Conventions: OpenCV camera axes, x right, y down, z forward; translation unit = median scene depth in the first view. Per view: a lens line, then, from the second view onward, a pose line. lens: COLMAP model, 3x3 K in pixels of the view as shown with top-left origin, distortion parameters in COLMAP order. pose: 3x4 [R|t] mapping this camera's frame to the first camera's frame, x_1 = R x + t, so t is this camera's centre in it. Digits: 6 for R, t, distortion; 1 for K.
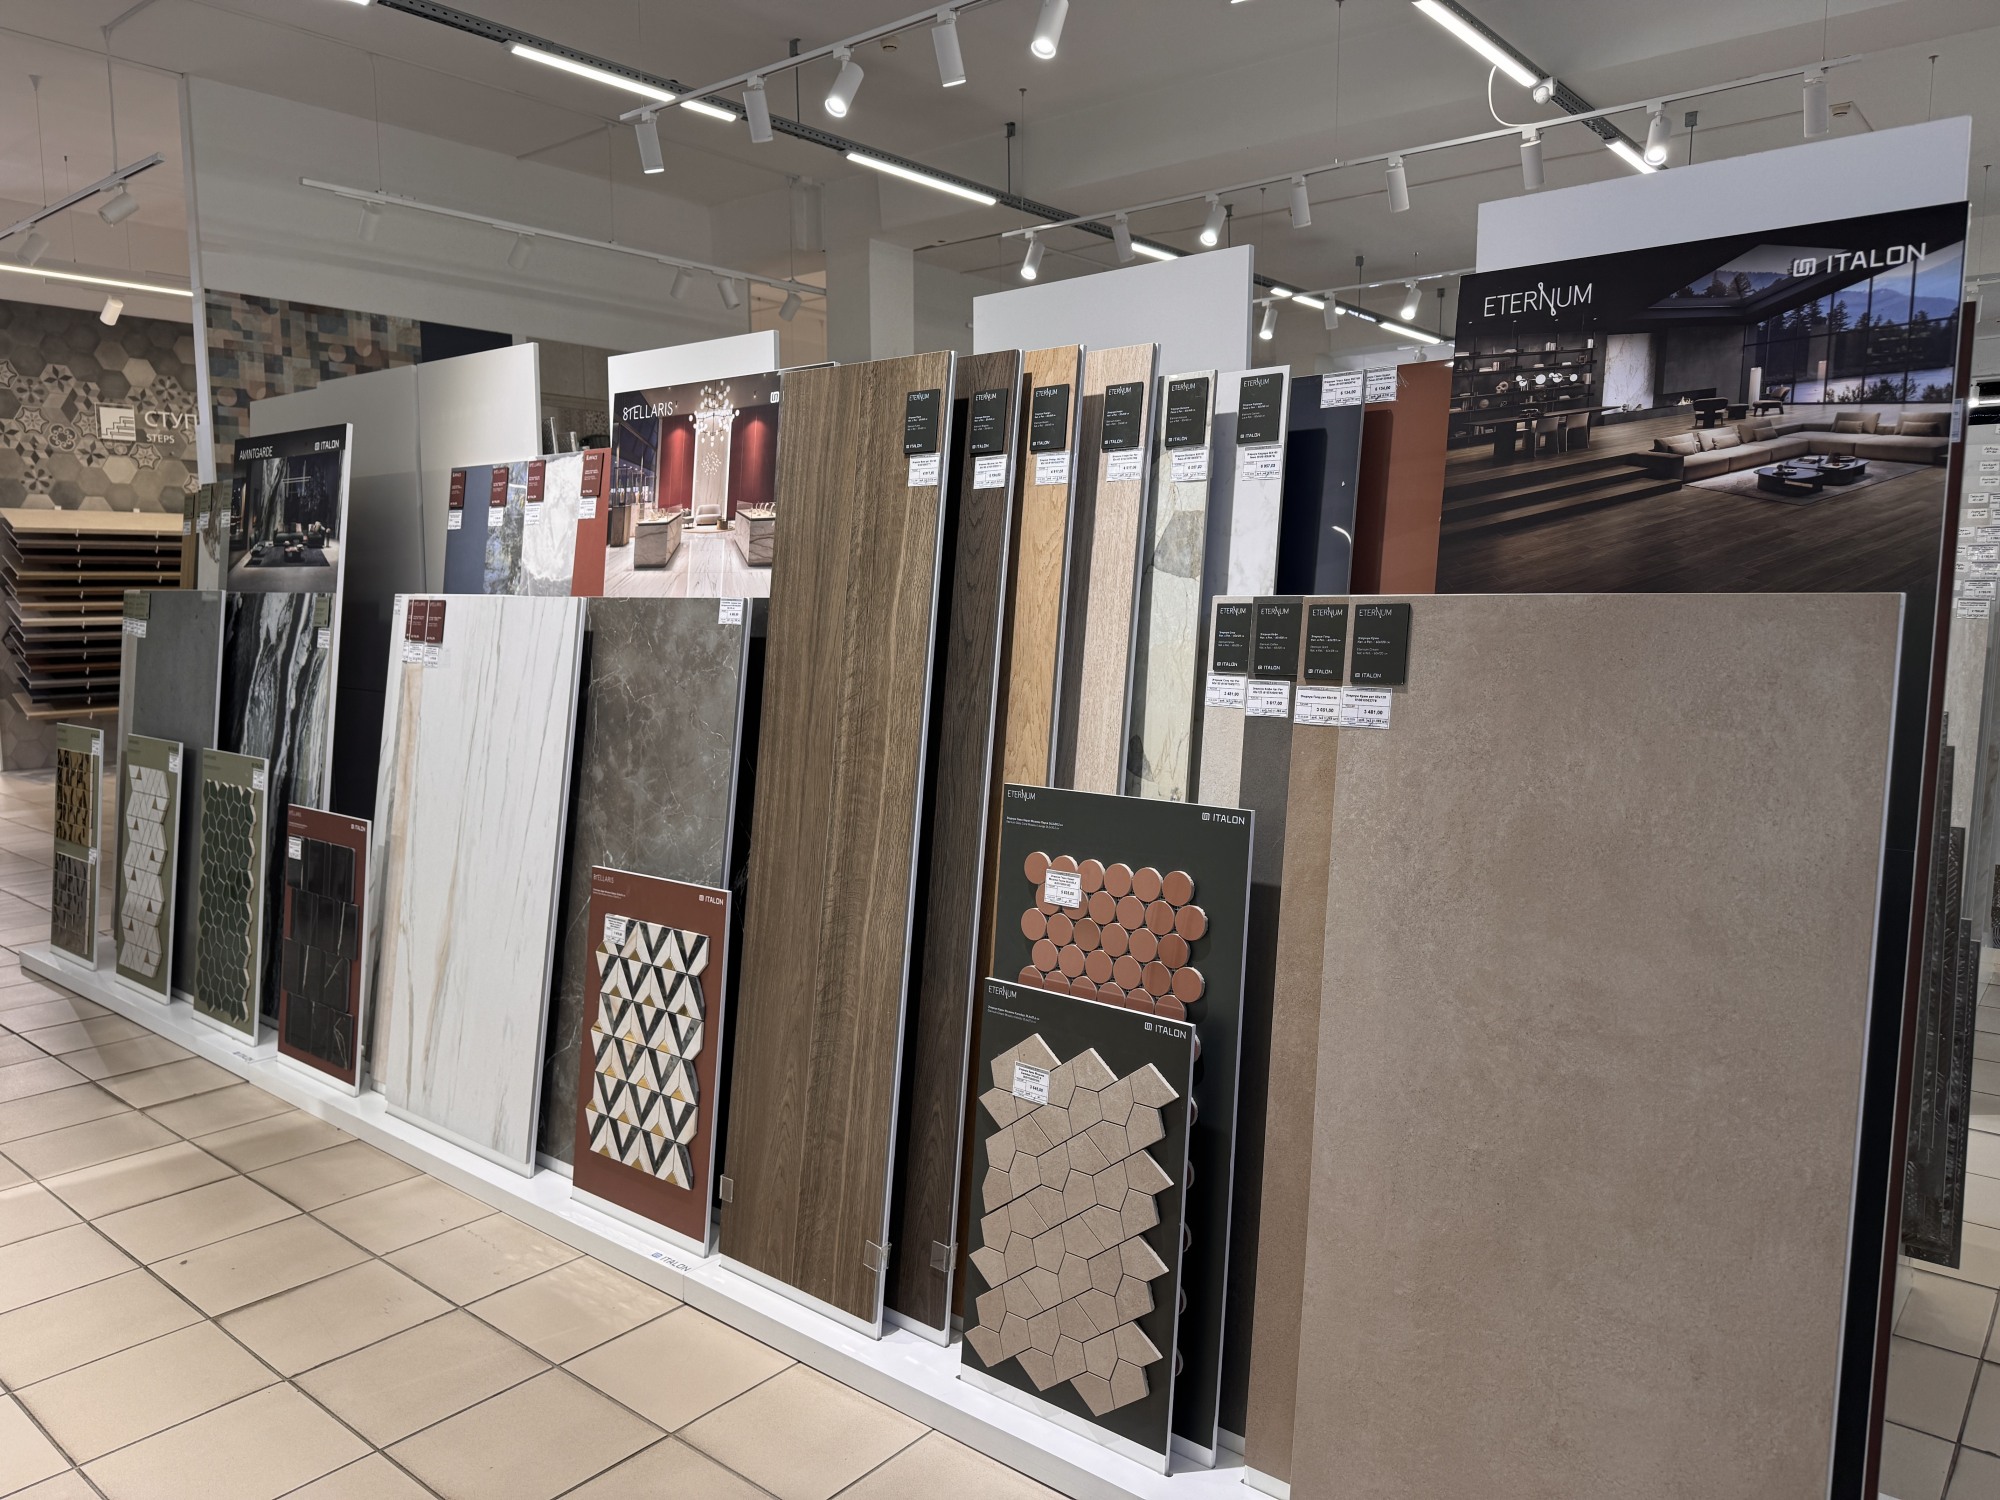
lens RADIAL K [[1423.5, 0, 1002.9], [0, 1423.5, 738.7], [0, 0, 1]] dist [0.023211, -0.025763]
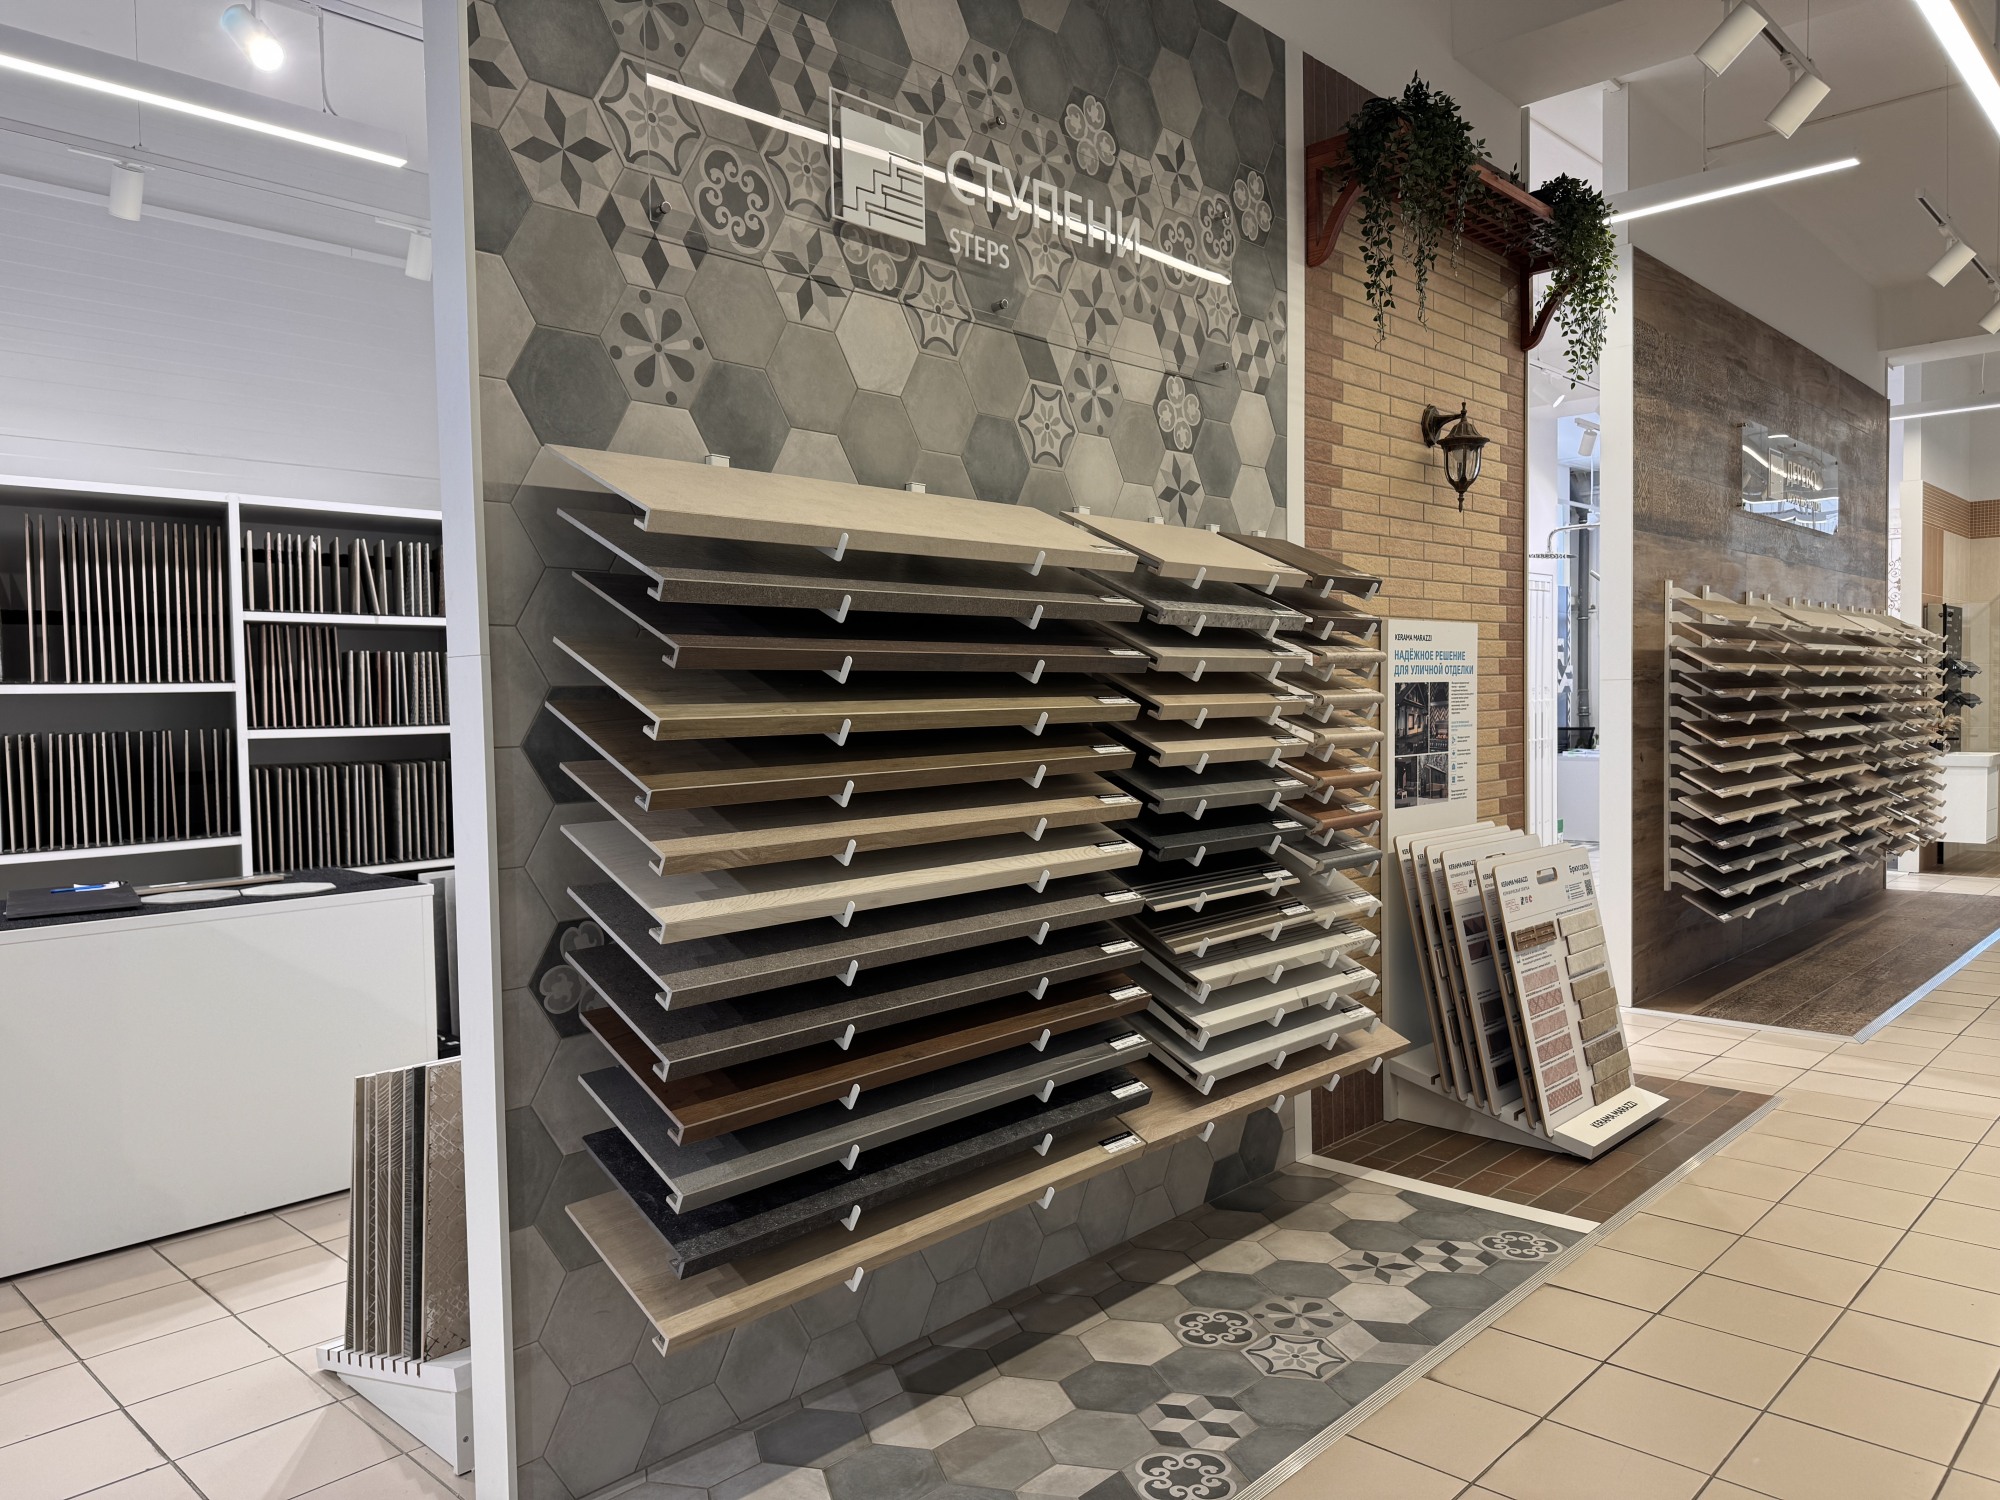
lens RADIAL K [[1423.5, 0, 1000.2], [0, 1423.5, 766.0], [0, 0, 1]] dist [0.023211, -0.025763]
pose [[0.998173, -0.009550, -0.059666, -0.596765], [0.005816, 0.998031, -0.062453, -0.089046], [0.060145, 0.061991, 0.996263, 0.749229]]
